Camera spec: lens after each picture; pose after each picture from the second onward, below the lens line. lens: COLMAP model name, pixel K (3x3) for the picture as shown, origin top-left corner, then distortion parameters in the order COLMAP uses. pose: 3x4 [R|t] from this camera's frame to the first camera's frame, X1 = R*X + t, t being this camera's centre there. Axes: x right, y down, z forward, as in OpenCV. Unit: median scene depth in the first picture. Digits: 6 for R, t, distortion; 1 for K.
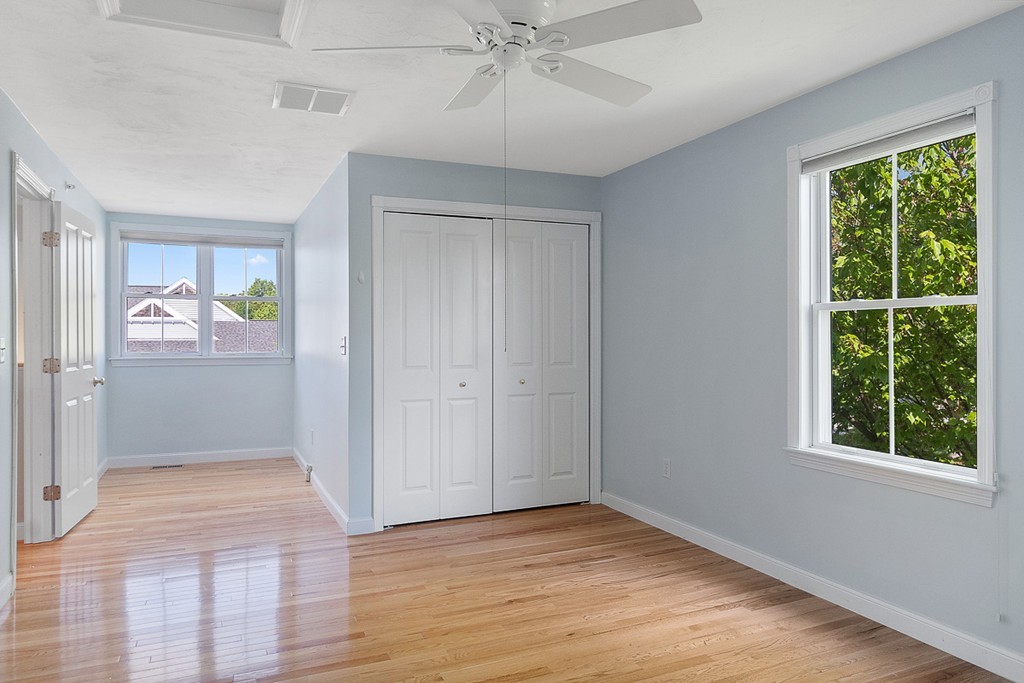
lens RADIAL K [[670.2, 0, 512.0], [0, 670.2, 341.5], [0, 0, 1]] dist [-0.004911, -0.000795]
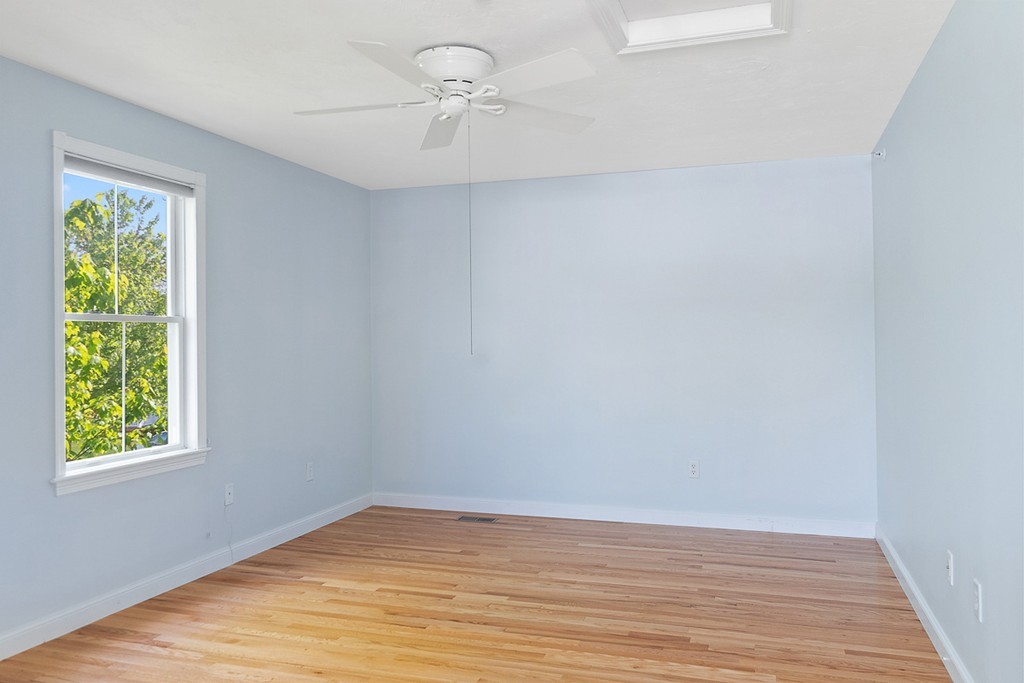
lens RADIAL K [[746.9, 0, 512.0], [0, 746.9, 341.5], [0, 0, 1]] dist [-0.003308, 0.002140]
pose [[-0.734053, 0.007626, 0.679050, -0.743618], [0.015339, 0.999868, 0.005352, -0.014100], [-0.678919, 0.014344, -0.734073, 1.450553]]
